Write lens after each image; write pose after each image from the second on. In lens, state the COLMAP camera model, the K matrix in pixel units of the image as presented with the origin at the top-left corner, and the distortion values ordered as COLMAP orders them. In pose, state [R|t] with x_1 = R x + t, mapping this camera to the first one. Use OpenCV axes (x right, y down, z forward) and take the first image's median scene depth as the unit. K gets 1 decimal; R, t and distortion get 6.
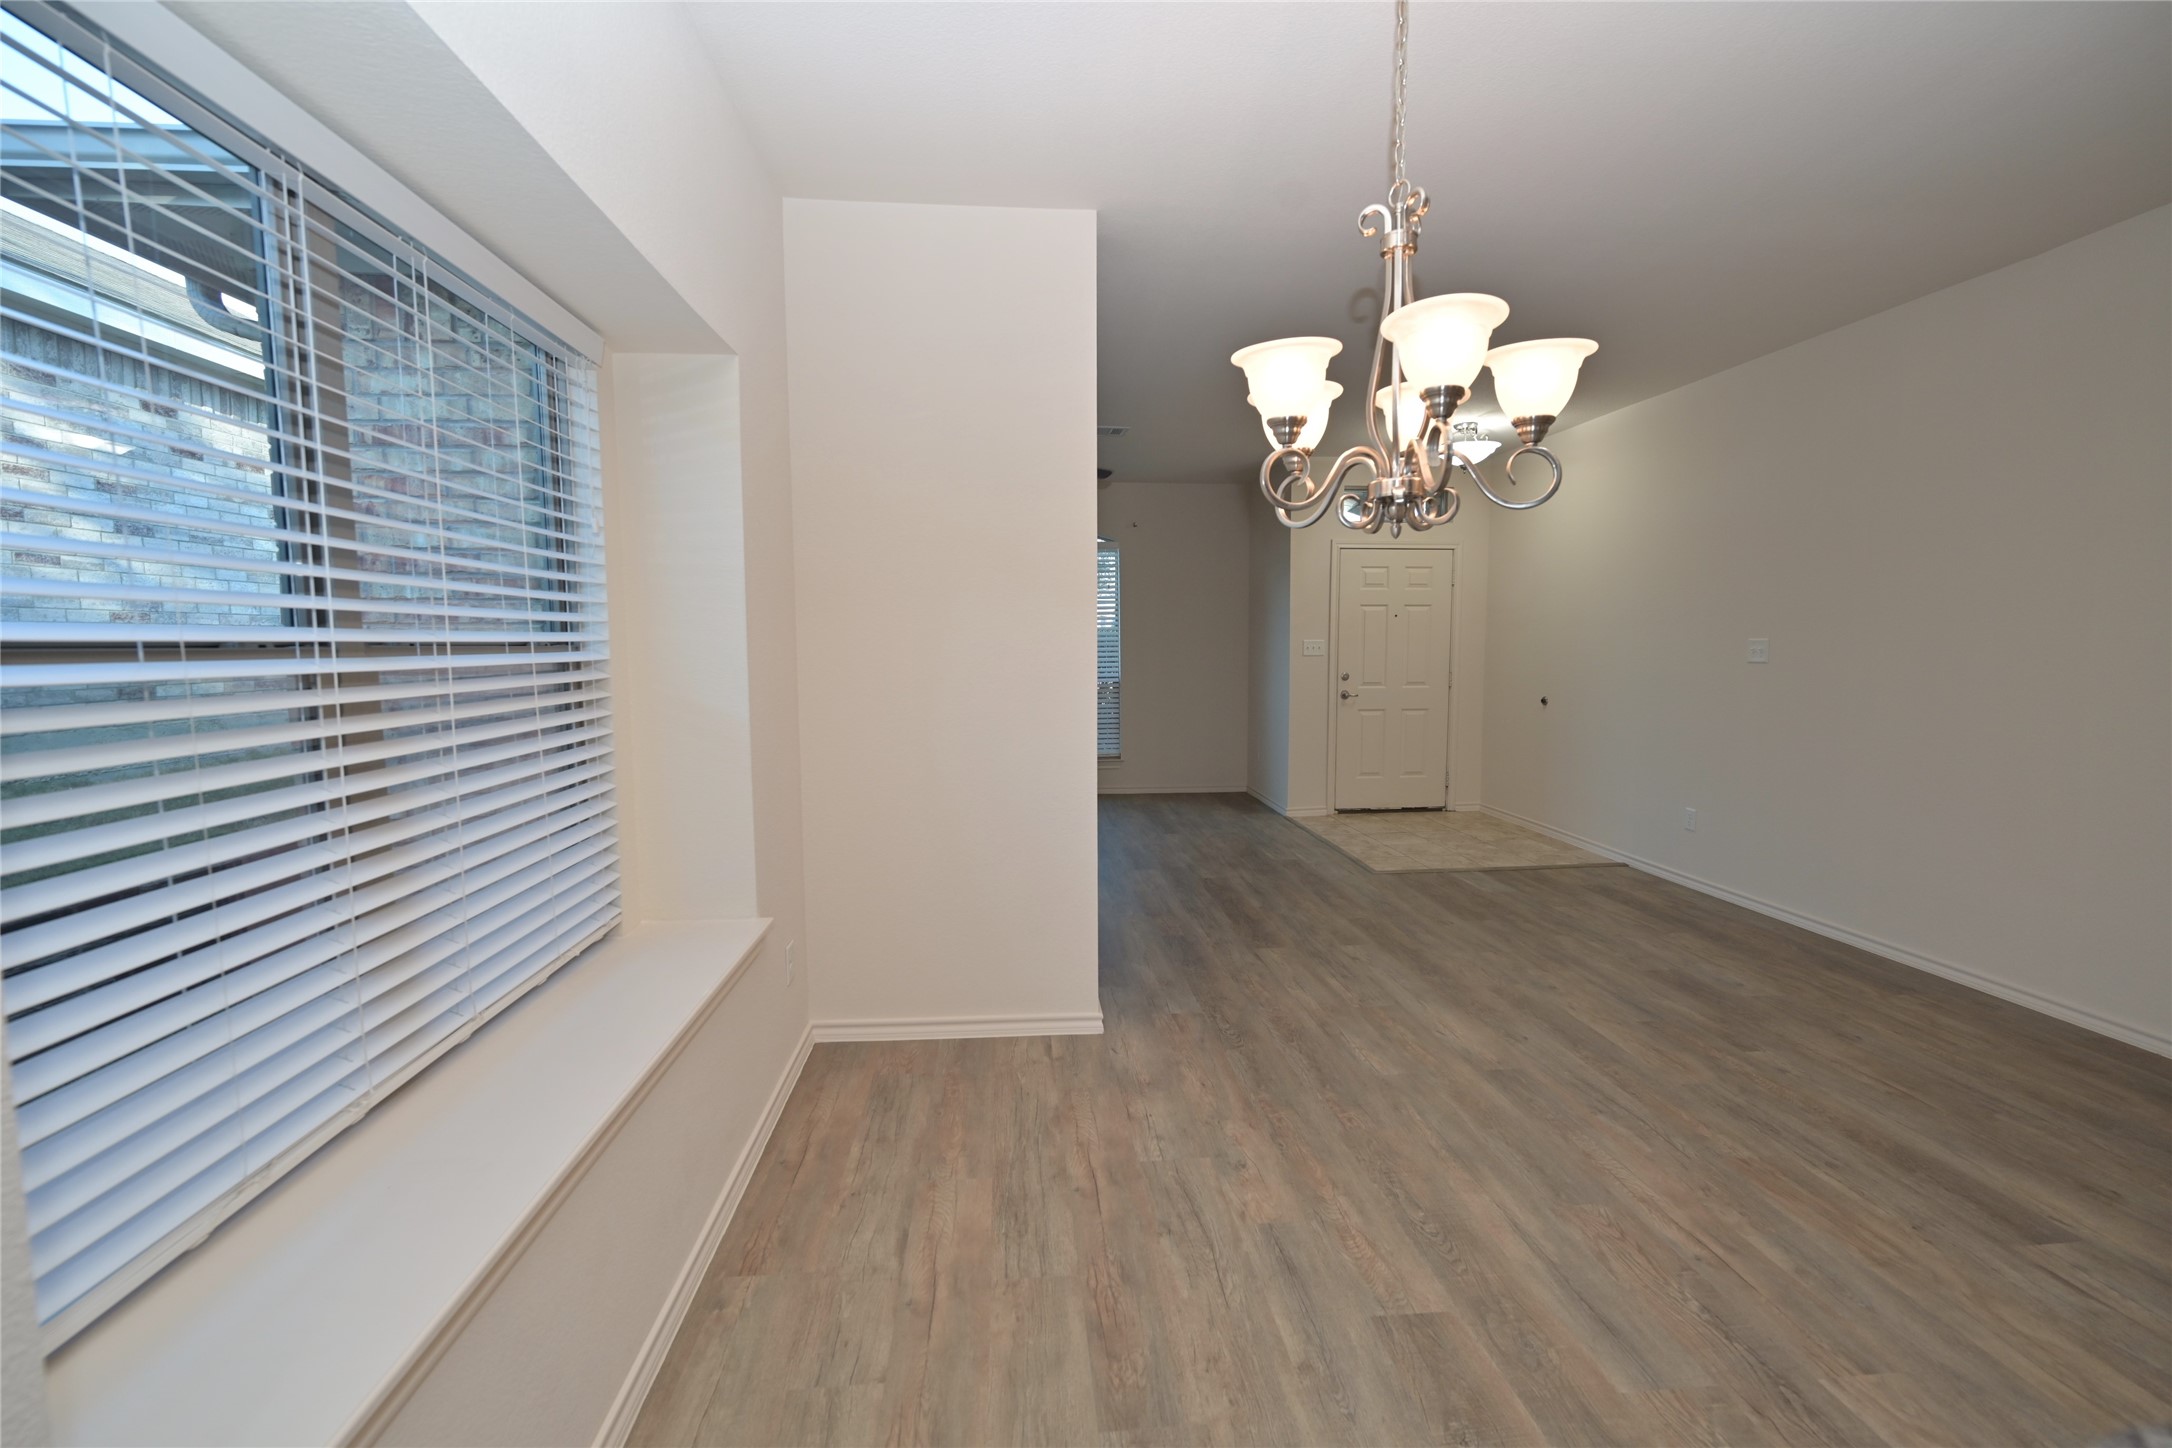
lens RADIAL K [[908.7, 0, 1083.7], [0, 908.7, 726.0], [0, 0, 1]] dist [-0.001629, 0.001264]
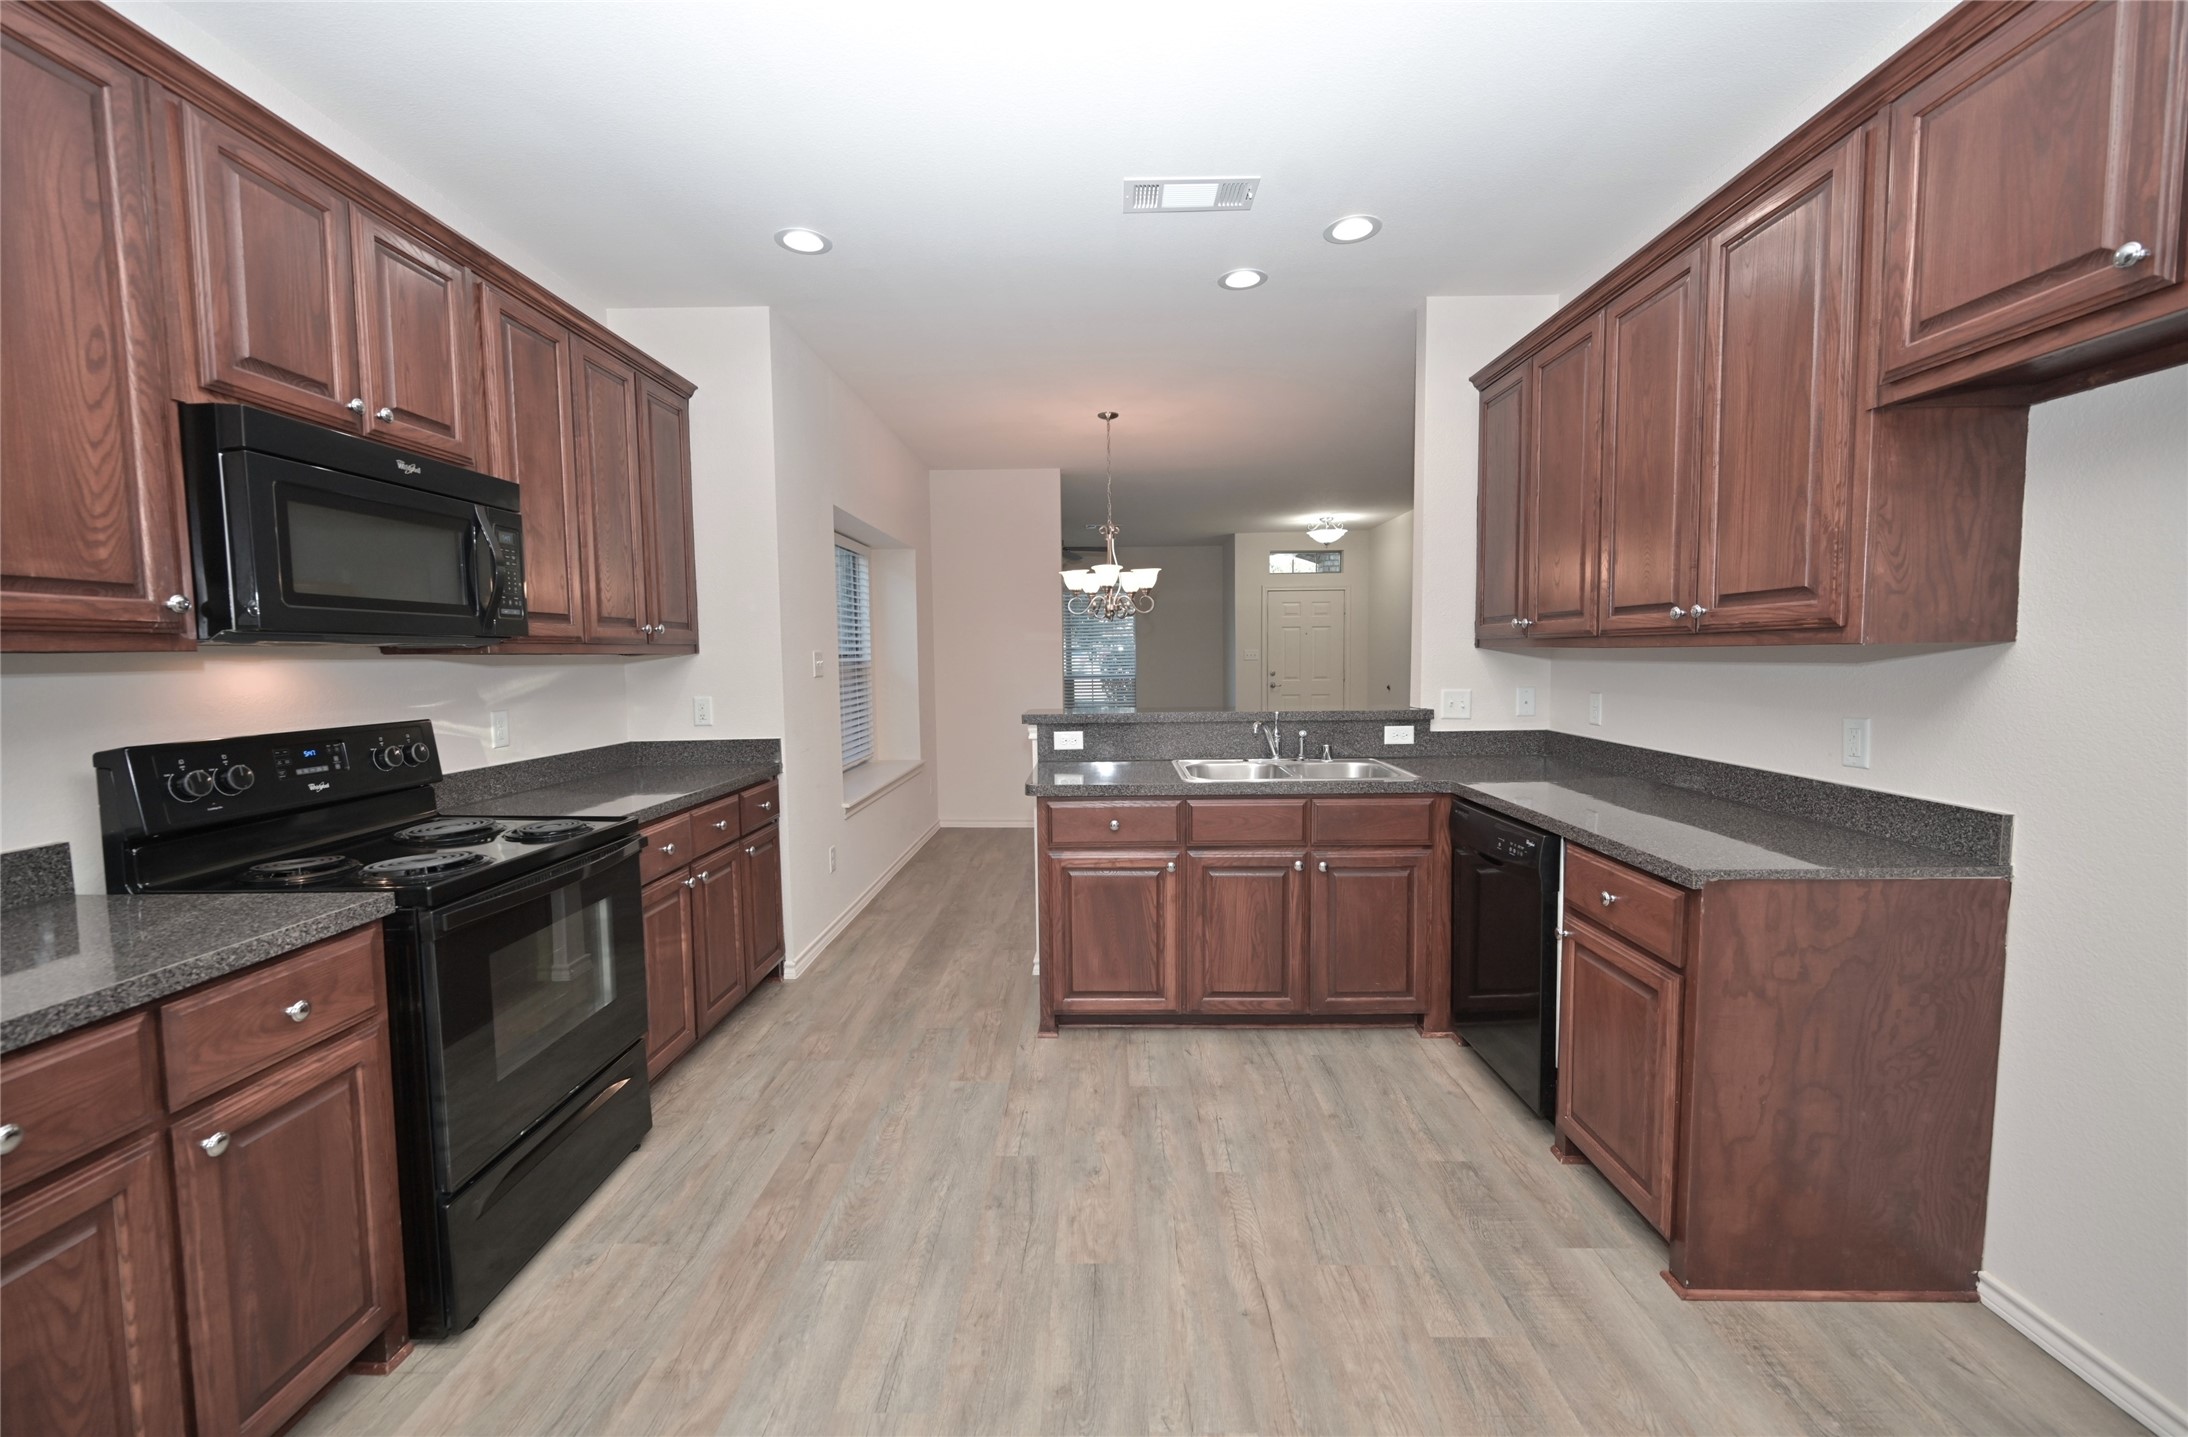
lens RADIAL K [[870.6, 0, 1092.4], [0, 870.6, 712.6], [0, 0, 1]] dist [-0.000015, 0.000546]
pose [[0.994287, -0.000120, -0.106738, 0.427258], [-0.002380, 0.999726, -0.023295, 0.142851], [0.106711, 0.023416, 0.994014, -1.539921]]
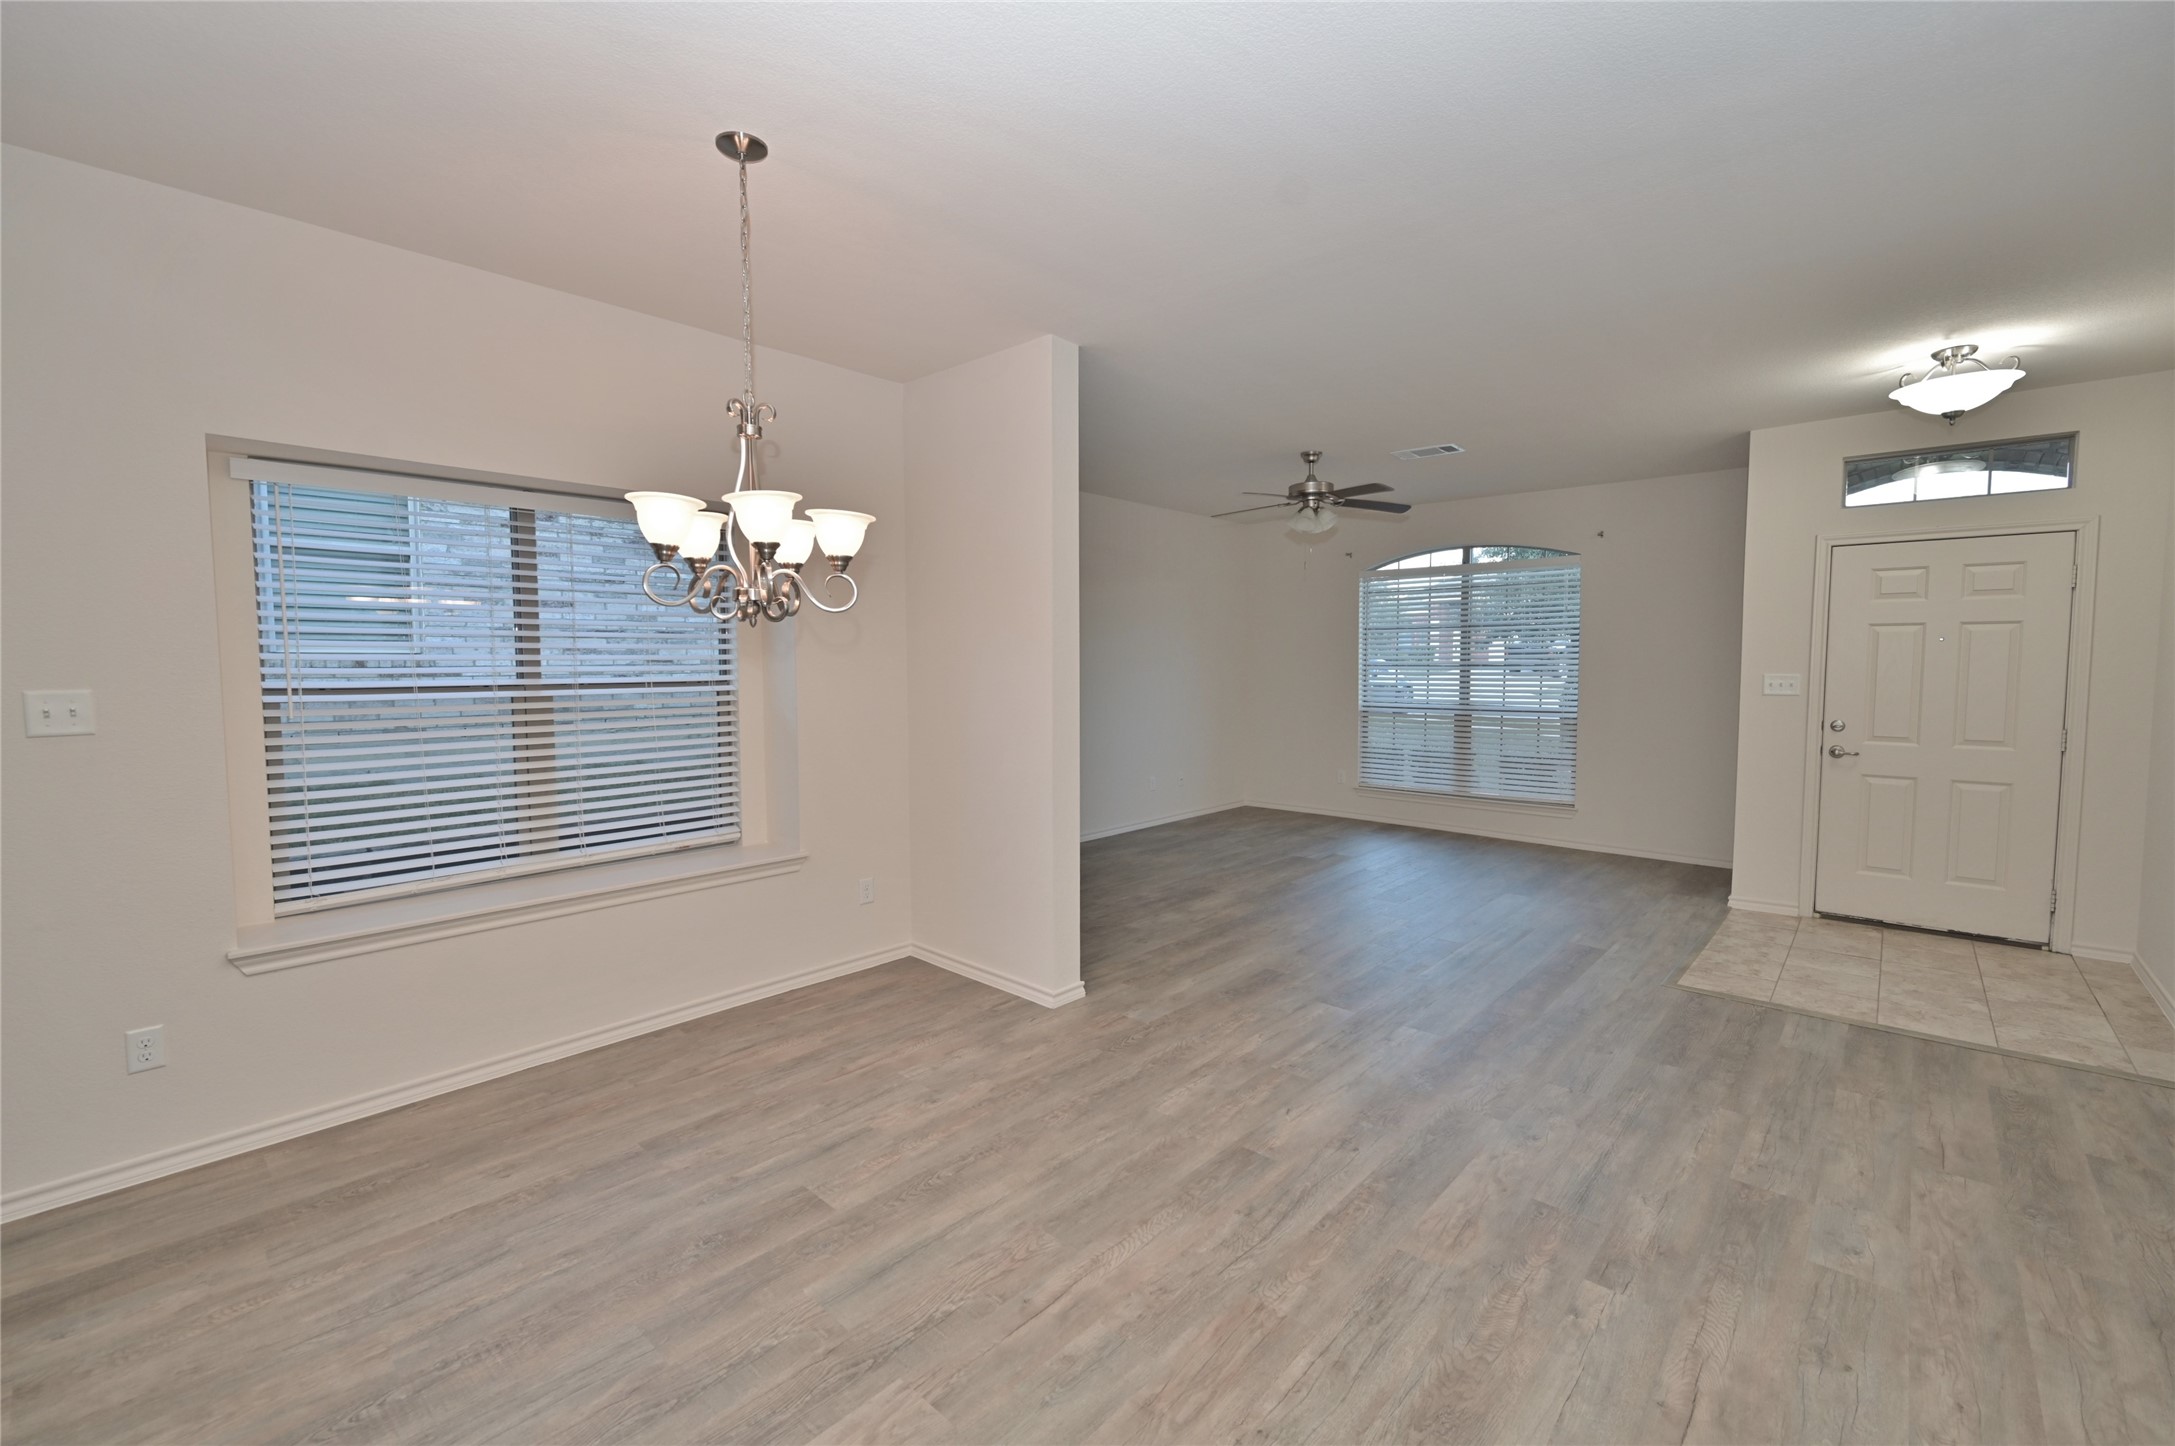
lens RADIAL K [[910.0, 0, 1085.9], [0, 910.0, 707.6], [0, 0, 1]] dist [-0.001629, 0.001264]
pose [[0.676812, 0.041230, -0.735001, 1.246657], [-0.068146, 0.997652, -0.006788, -0.071660], [0.732995, 0.054682, 0.678033, 0.267802]]
